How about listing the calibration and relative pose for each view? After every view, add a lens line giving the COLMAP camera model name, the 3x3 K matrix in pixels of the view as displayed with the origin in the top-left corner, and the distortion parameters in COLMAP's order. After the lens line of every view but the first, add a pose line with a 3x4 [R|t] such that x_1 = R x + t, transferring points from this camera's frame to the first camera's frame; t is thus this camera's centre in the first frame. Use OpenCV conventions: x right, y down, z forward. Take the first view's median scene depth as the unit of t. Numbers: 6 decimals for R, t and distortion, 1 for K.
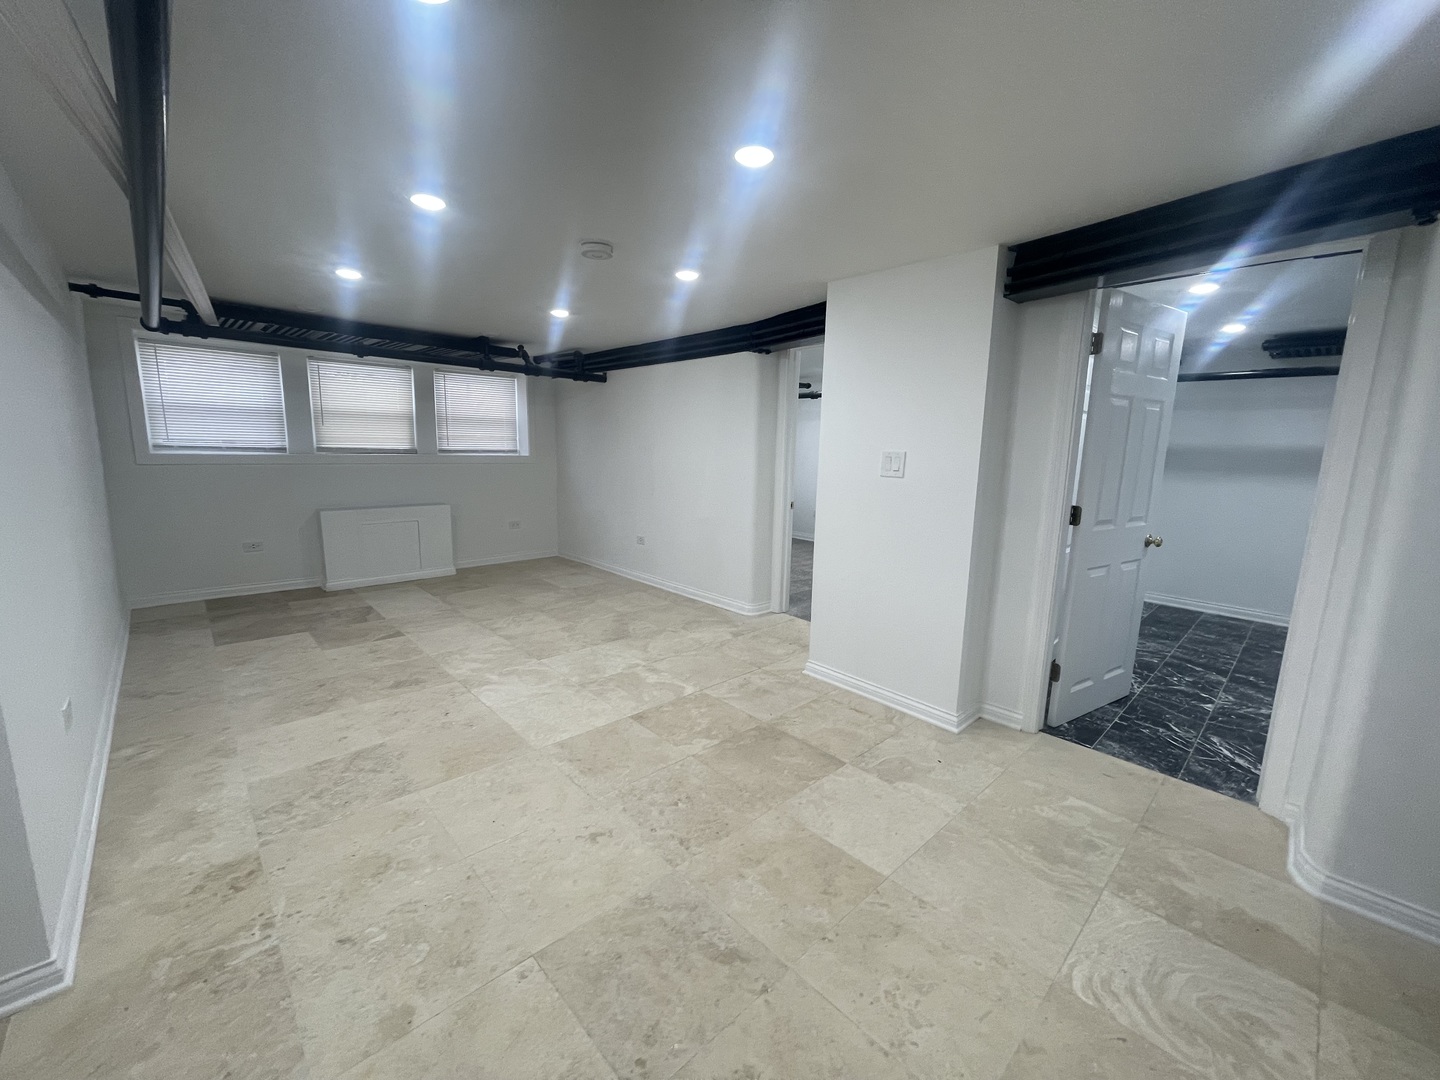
lens RADIAL K [[580.6, 0, 720.0], [0, 580.6, 540.0], [0, 0, 1]] dist [-0.005052, -0.000158]
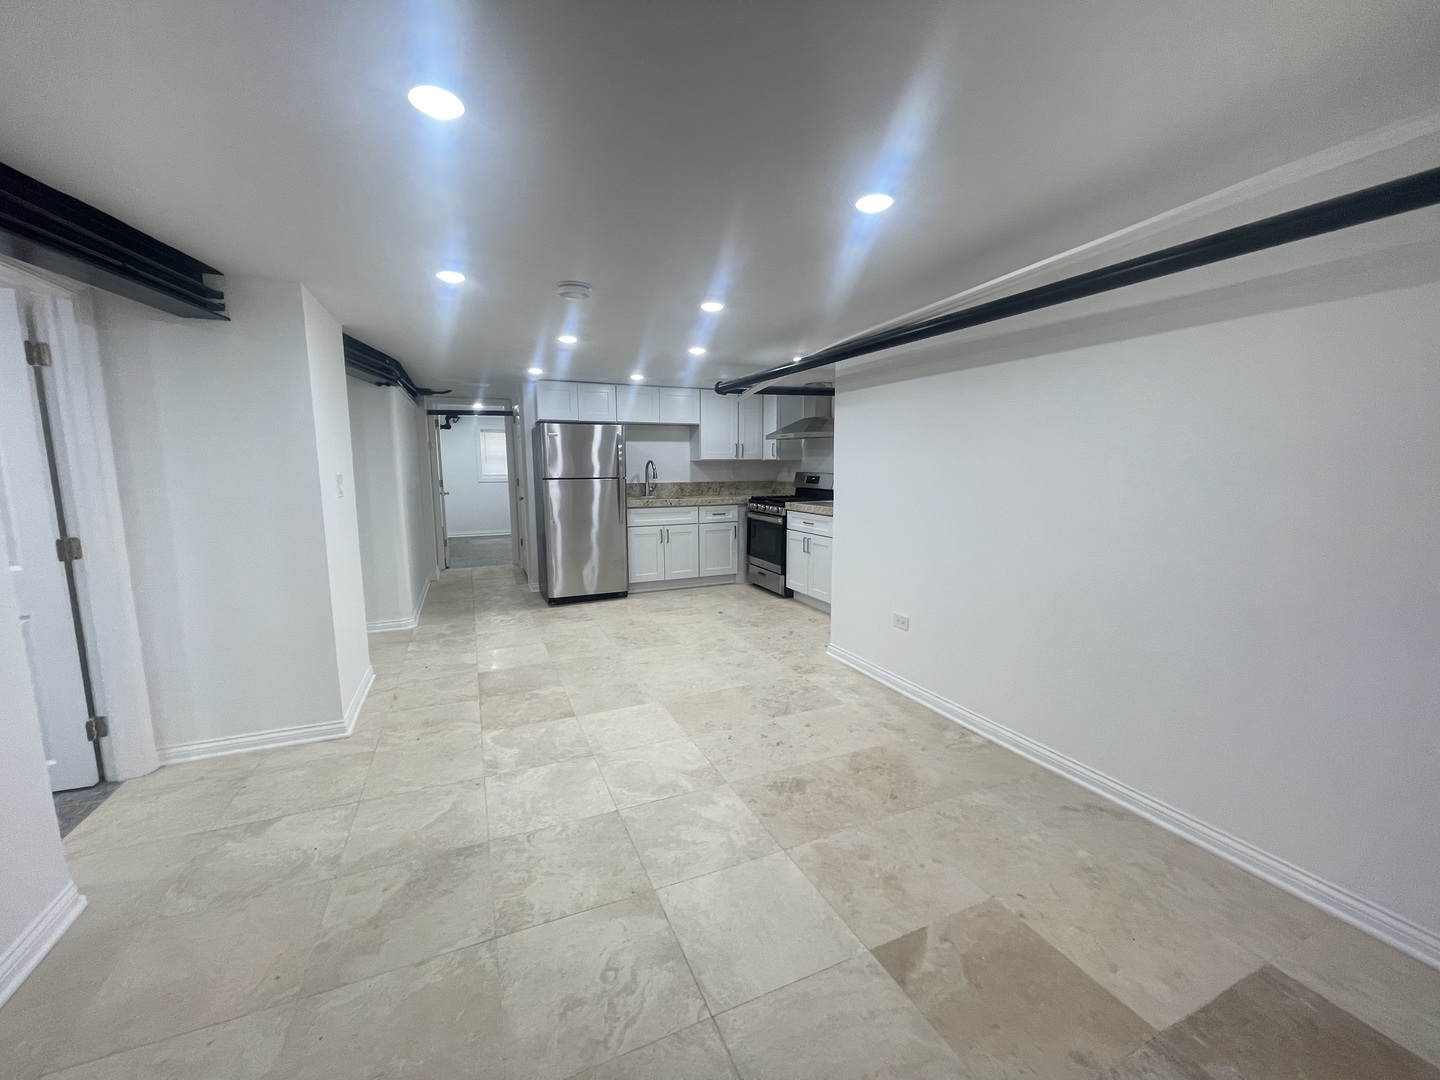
lens RADIAL K [[580.6, 0, 720.0], [0, 580.6, 540.0], [0, 0, 1]] dist [-0.005052, -0.000158]
pose [[-0.942228, -0.062710, 0.329049, -0.822972], [0.037626, 0.956289, 0.289992, -0.355515], [-0.332851, 0.285620, -0.898683, 1.952701]]
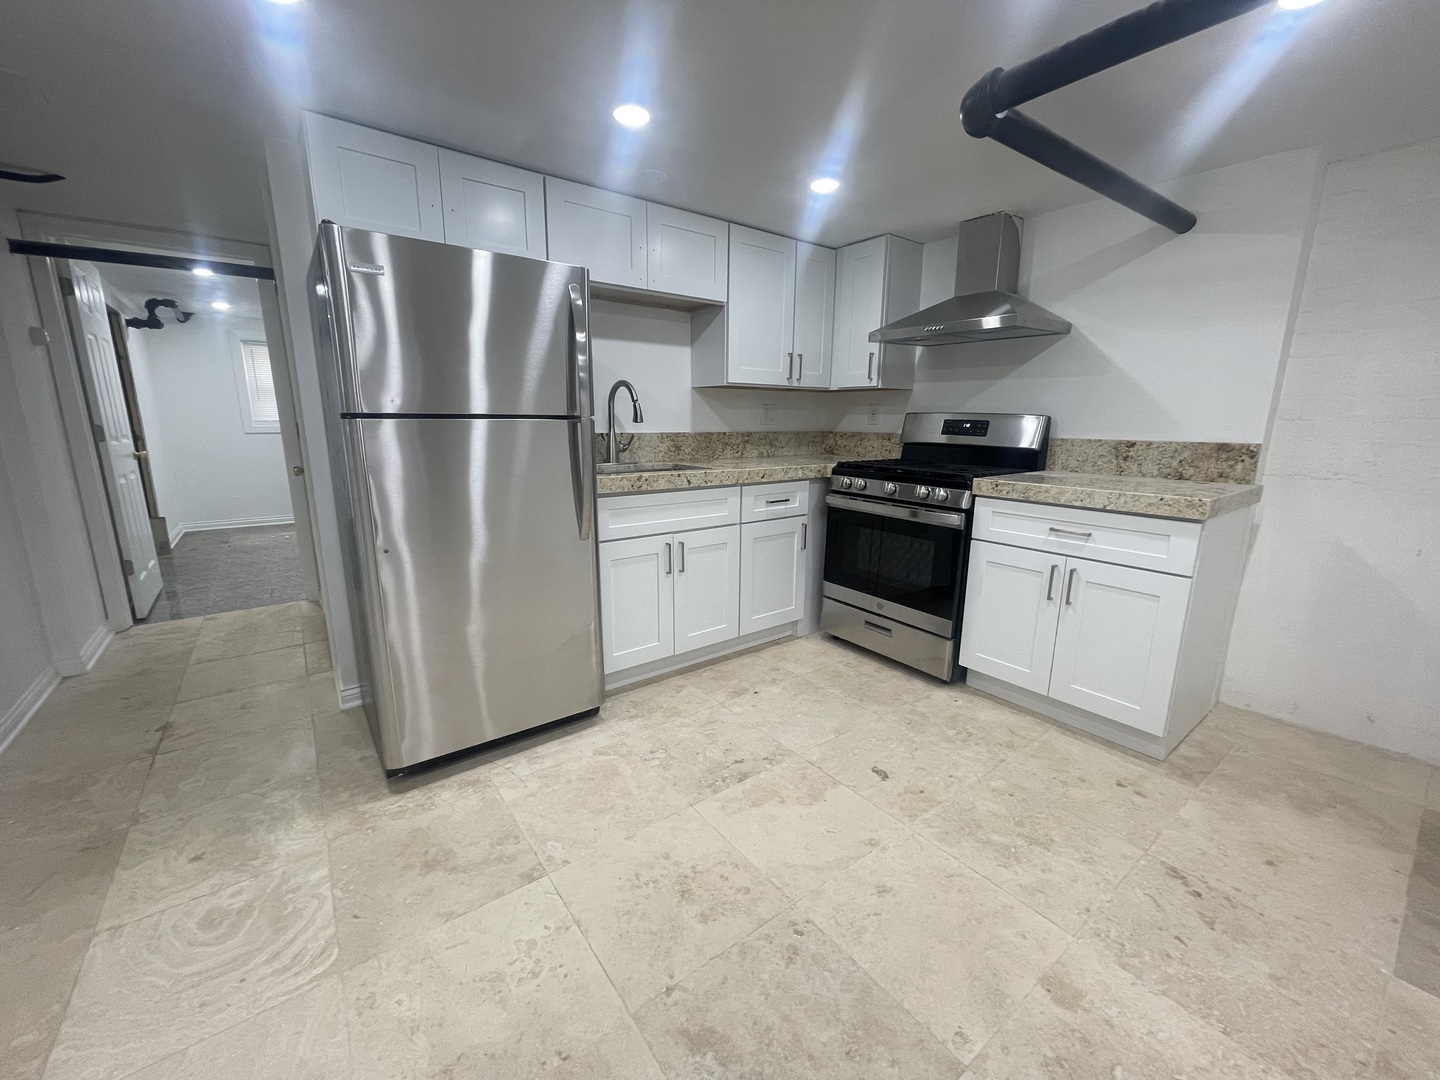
lens RADIAL K [[580.6, 0, 720.0], [0, 580.6, 540.0], [0, 0, 1]] dist [-0.005052, -0.000158]
pose [[-0.993617, -0.051644, 0.100293, -0.028222], [-0.011450, 0.930633, 0.365774, -0.100258], [-0.112226, 0.362291, -0.925284, 0.842169]]
